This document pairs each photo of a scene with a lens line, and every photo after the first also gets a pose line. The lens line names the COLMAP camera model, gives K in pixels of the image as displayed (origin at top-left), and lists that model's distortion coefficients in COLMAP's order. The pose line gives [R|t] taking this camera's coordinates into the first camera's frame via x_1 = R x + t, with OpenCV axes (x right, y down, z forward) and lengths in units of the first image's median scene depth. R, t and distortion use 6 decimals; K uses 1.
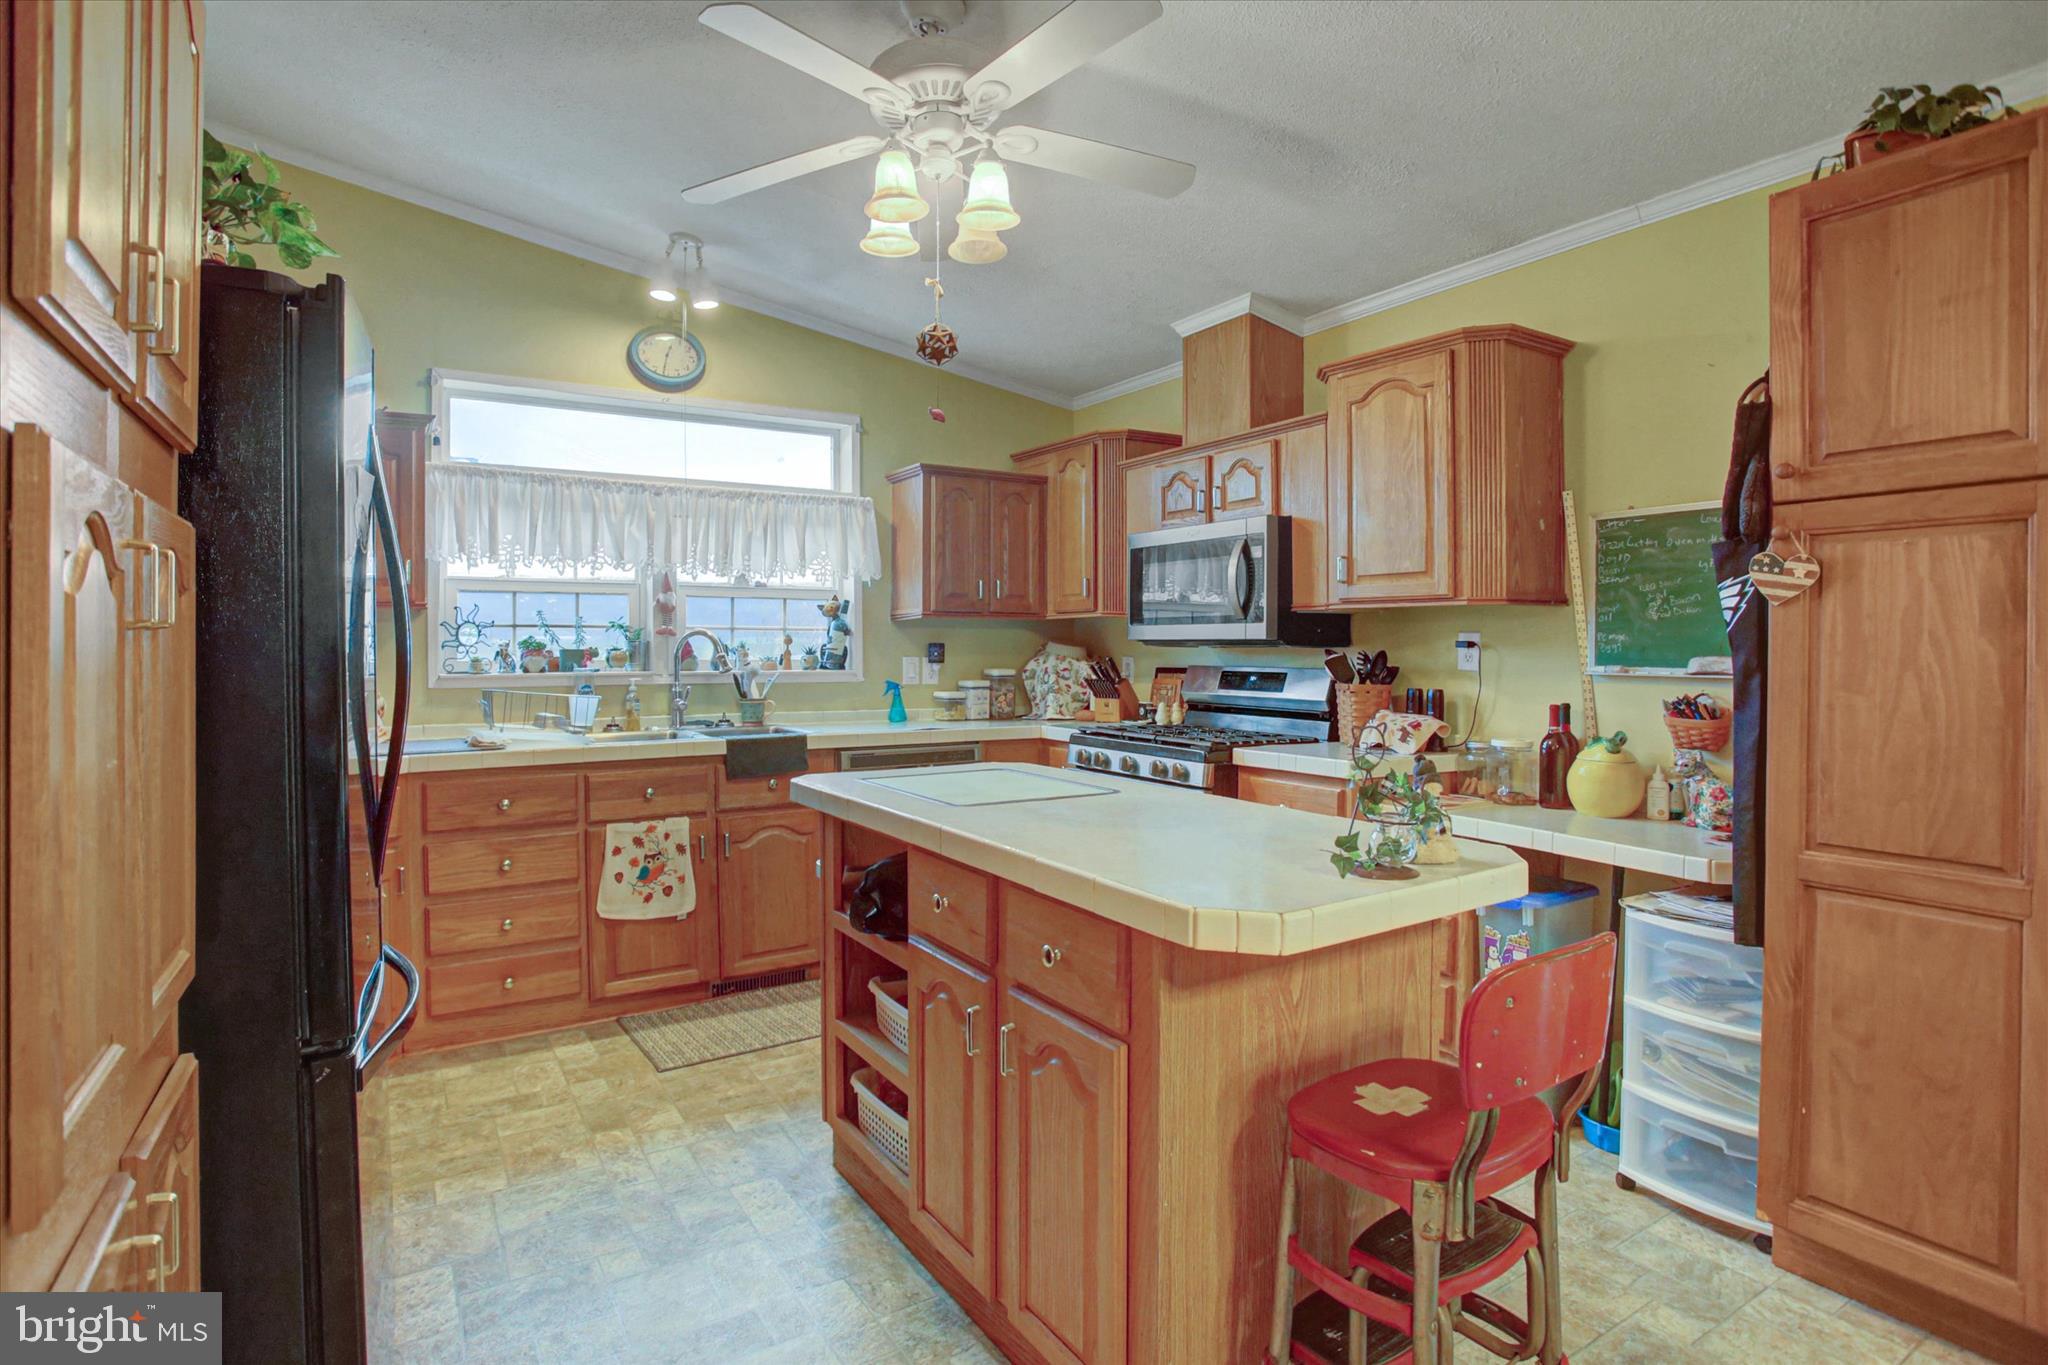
lens RADIAL K [[1020.2, 0, 986.4], [0, 1020.2, 651.0], [0, 0, 1]] dist [-0.045377, 0.012218]
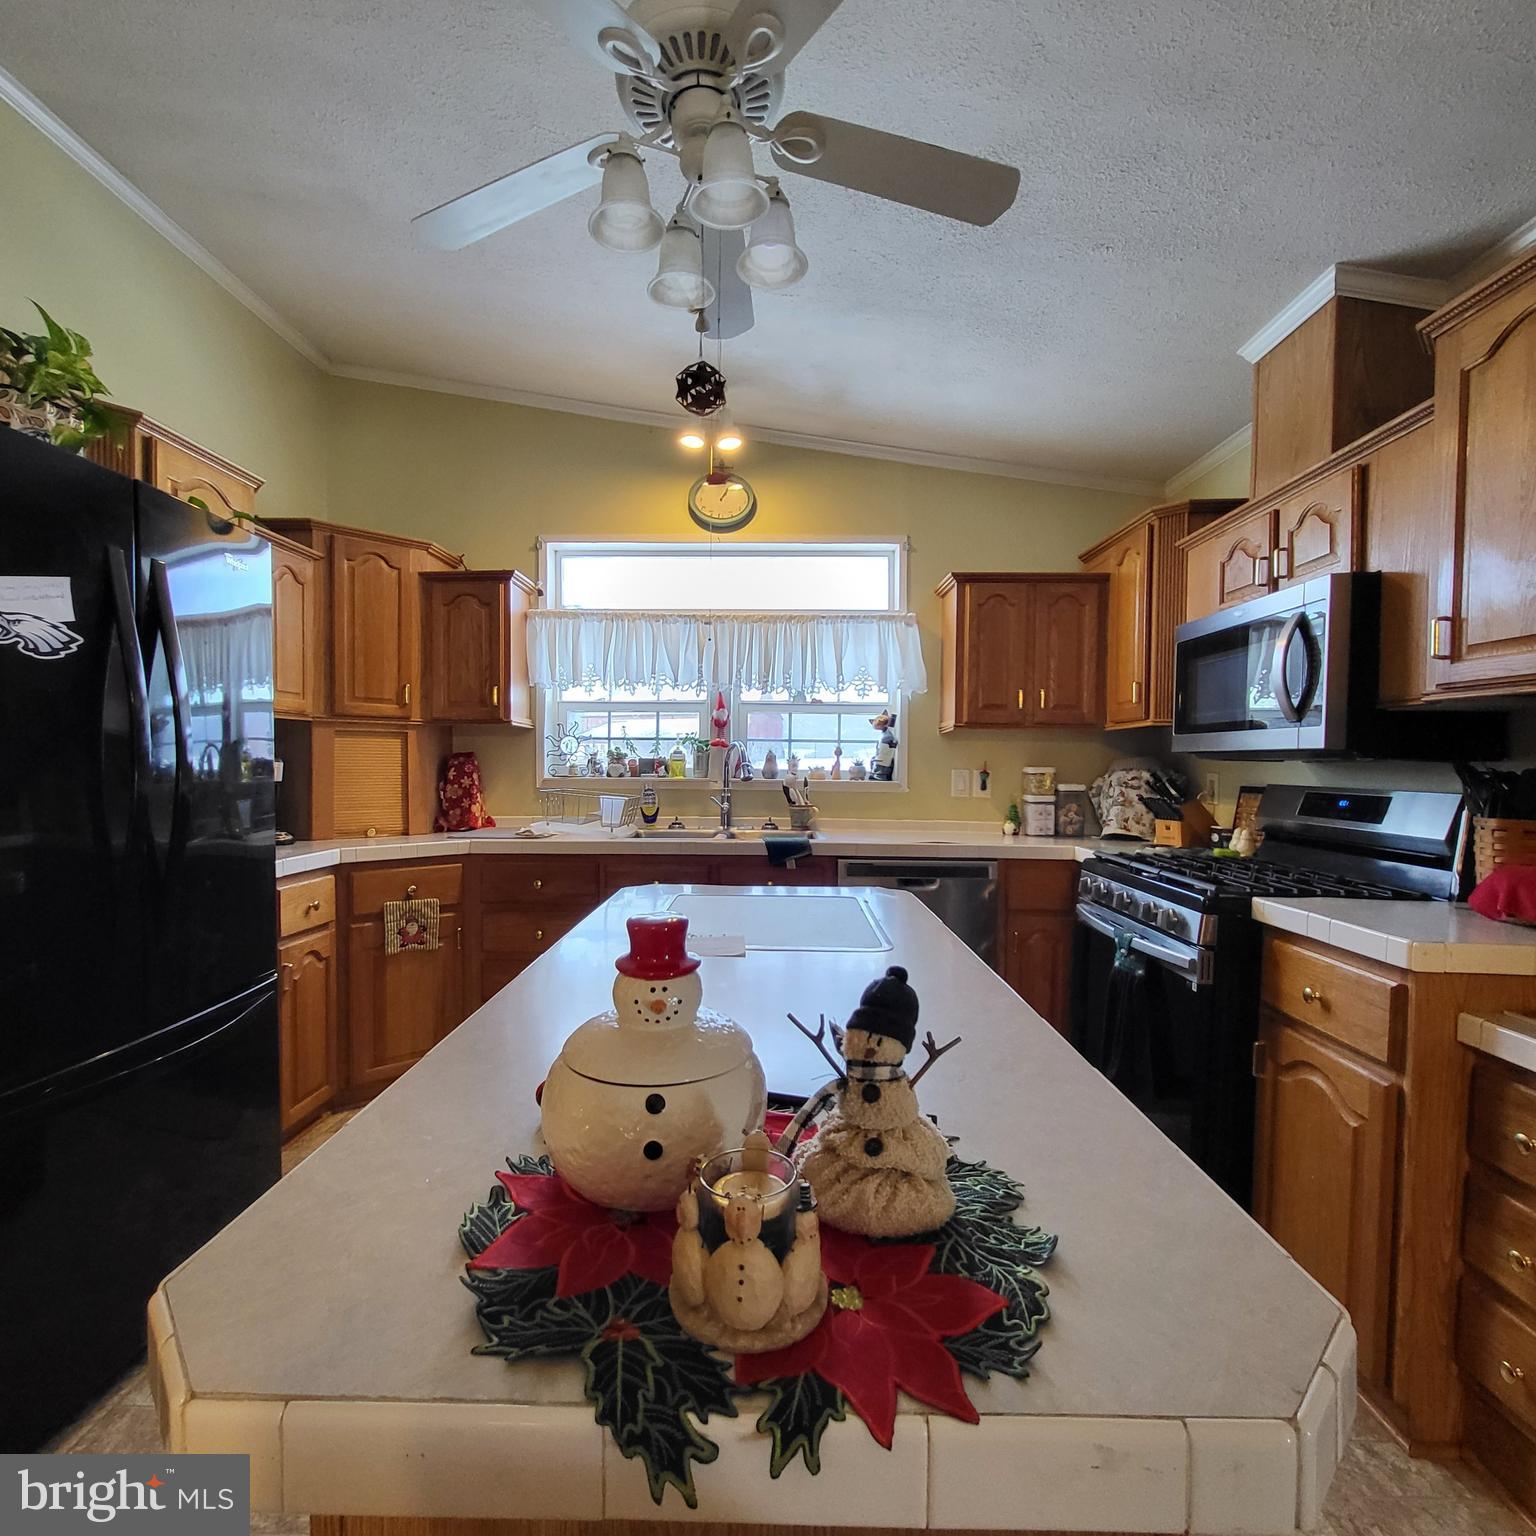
lens RADIAL K [[806.4, 0, 752.5], [0, 806.4, 775.5], [0, 0, 1]] dist [0.020925, 0.001110]
pose [[0.842450, 0.017727, -0.538483, 0.211759], [-0.013619, 0.999840, 0.011608, 0.005543], [0.538602, -0.002446, 0.842557, 0.259348]]
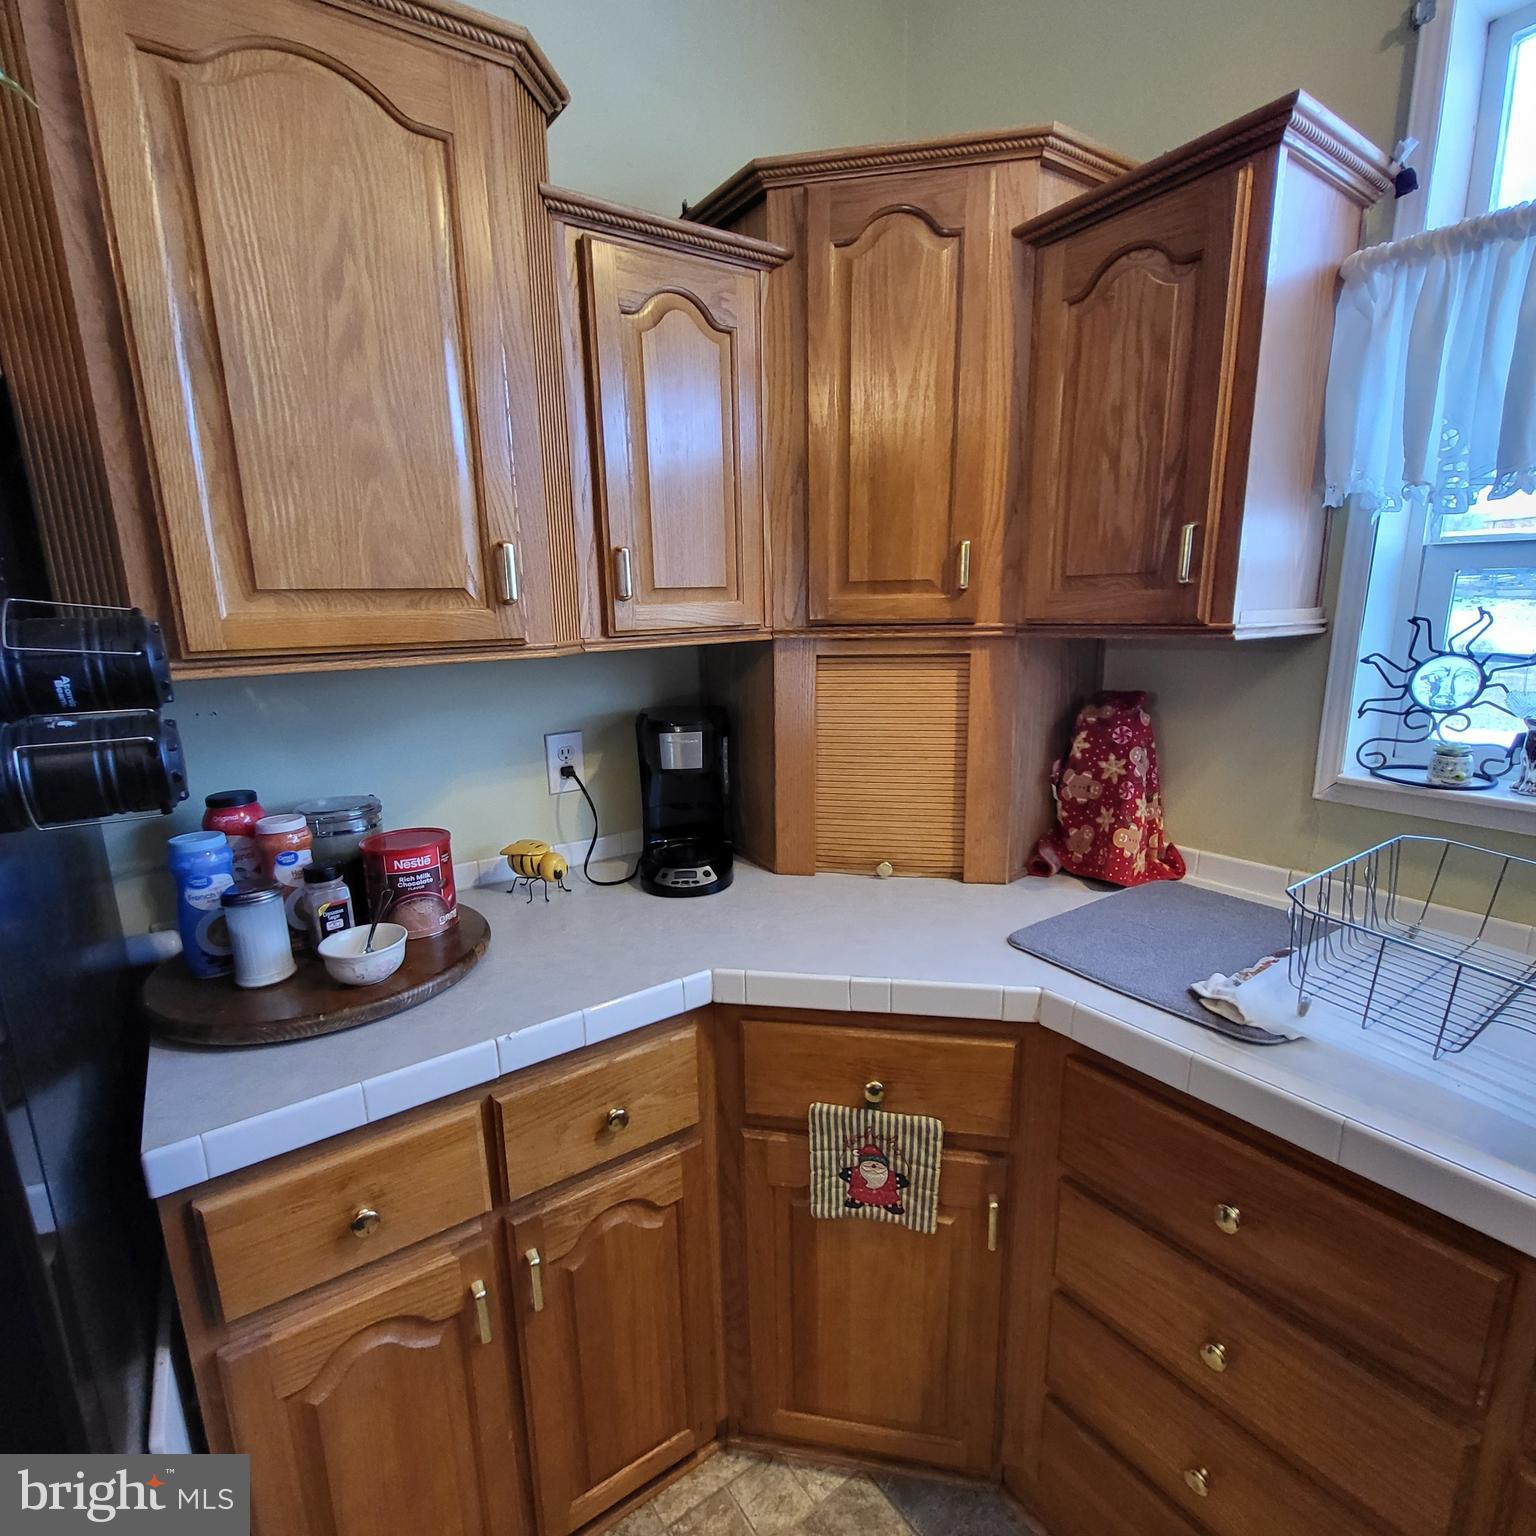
lens RADIAL K [[797.3, 0, 754.9], [0, 797.3, 776.8], [0, 0, 1]] dist [0.003895, -0.002716]
pose [[0.070282, 0.220681, -0.972811, -0.197387], [0.015812, 0.974853, 0.222286, -0.053302], [0.997402, -0.031005, 0.065026, 0.660686]]
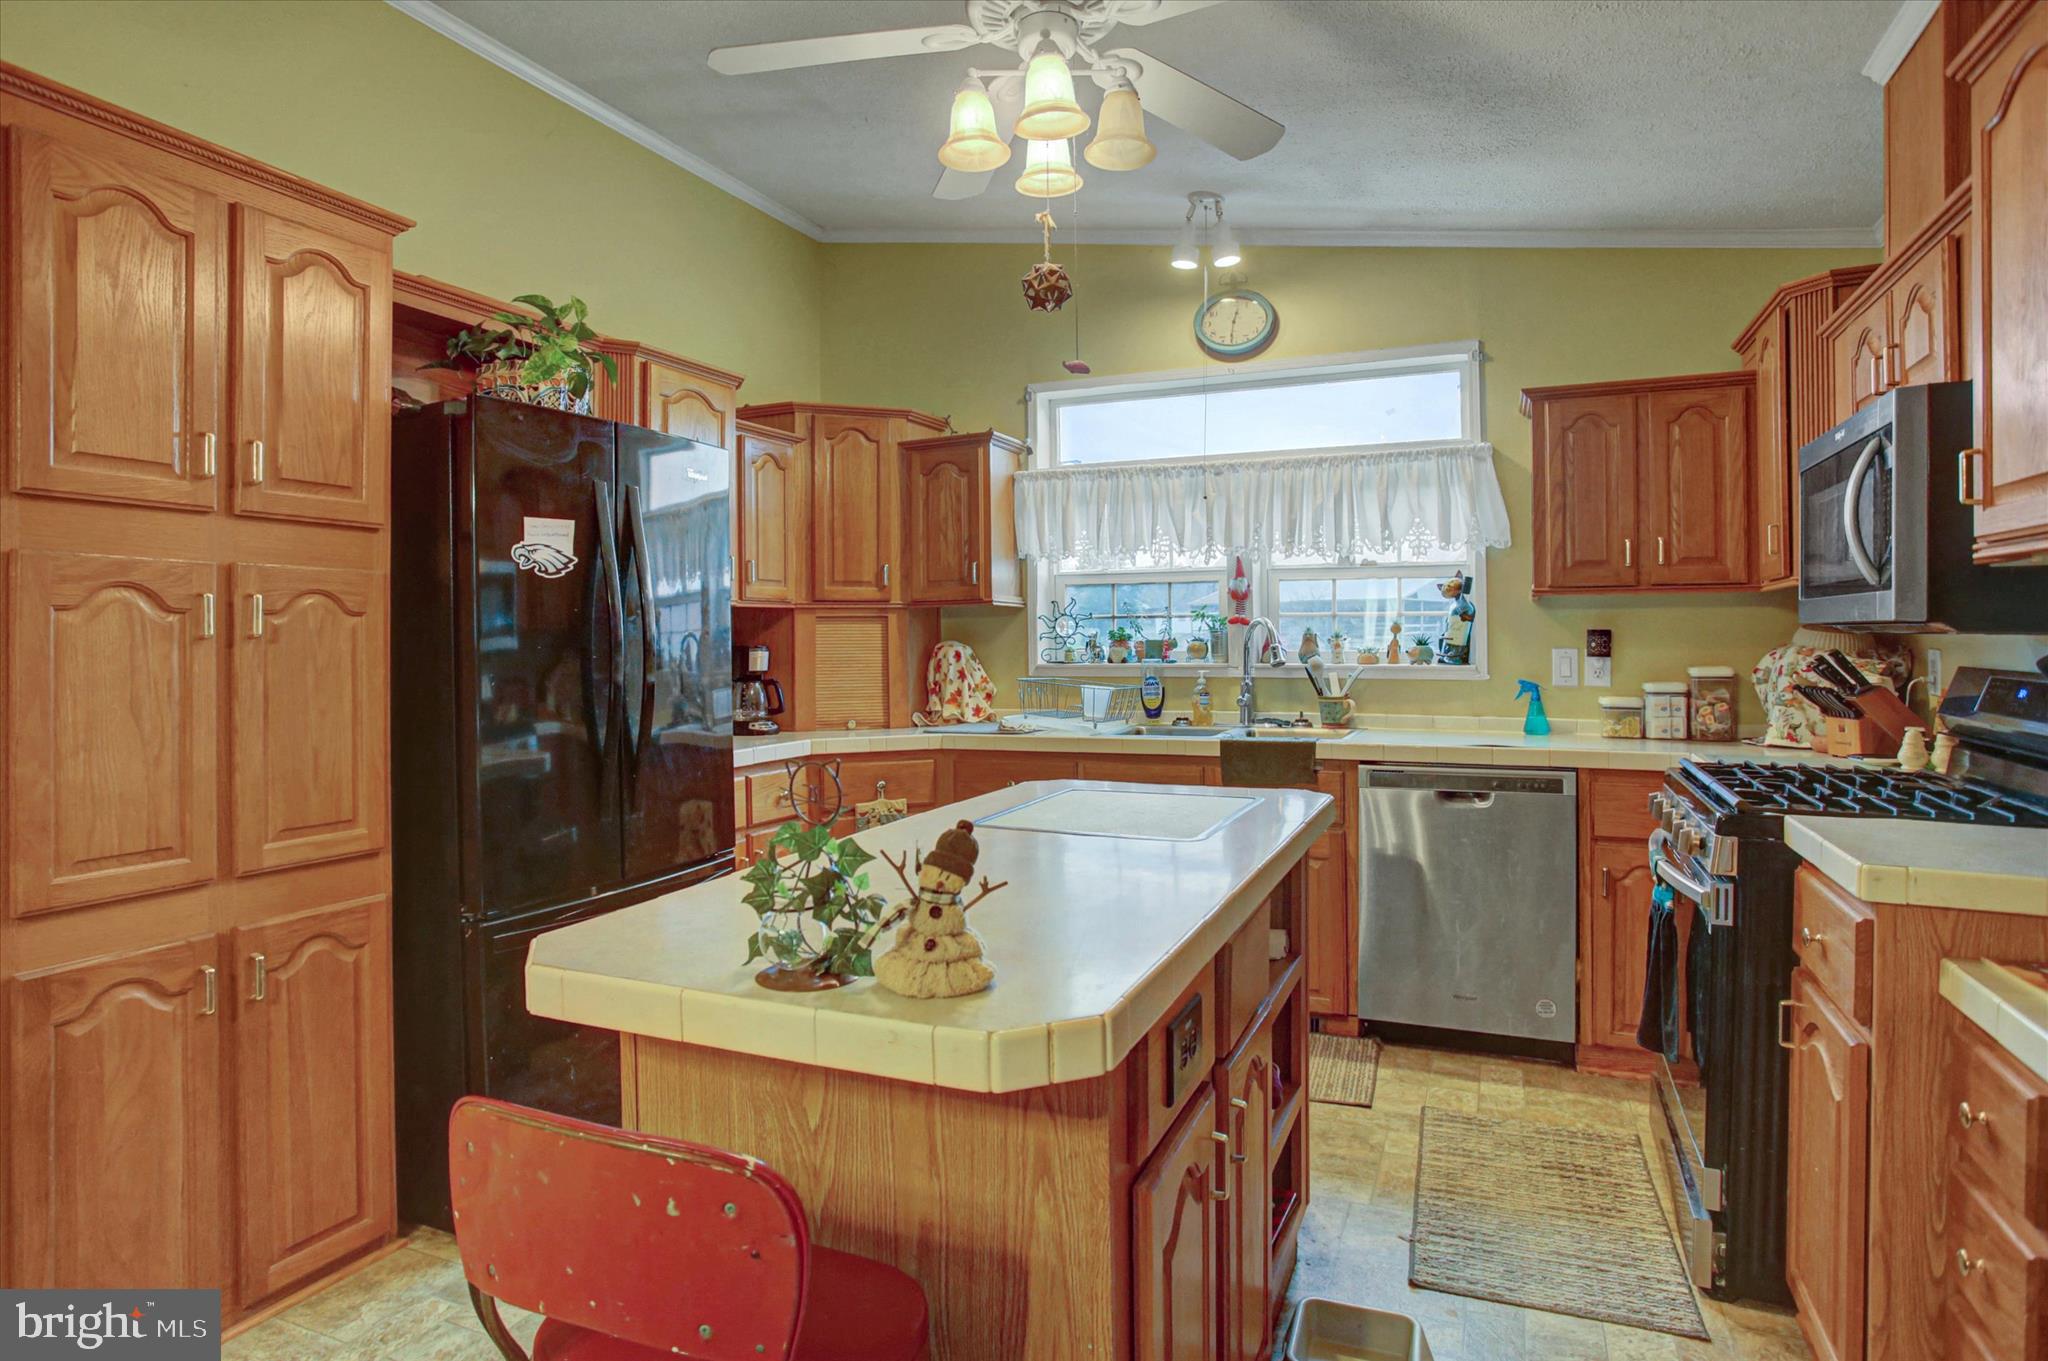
lens RADIAL K [[1123.2, 0, 1032.6], [0, 1123.2, 631.4], [0, 0, 1]] dist [-0.030702, 0.006912]
pose [[0.590257, -0.007226, -0.807183, 0.408494], [0.002622, 0.999972, -0.007035, -0.002434], [0.807211, 0.002036, 0.590260, 0.252212]]
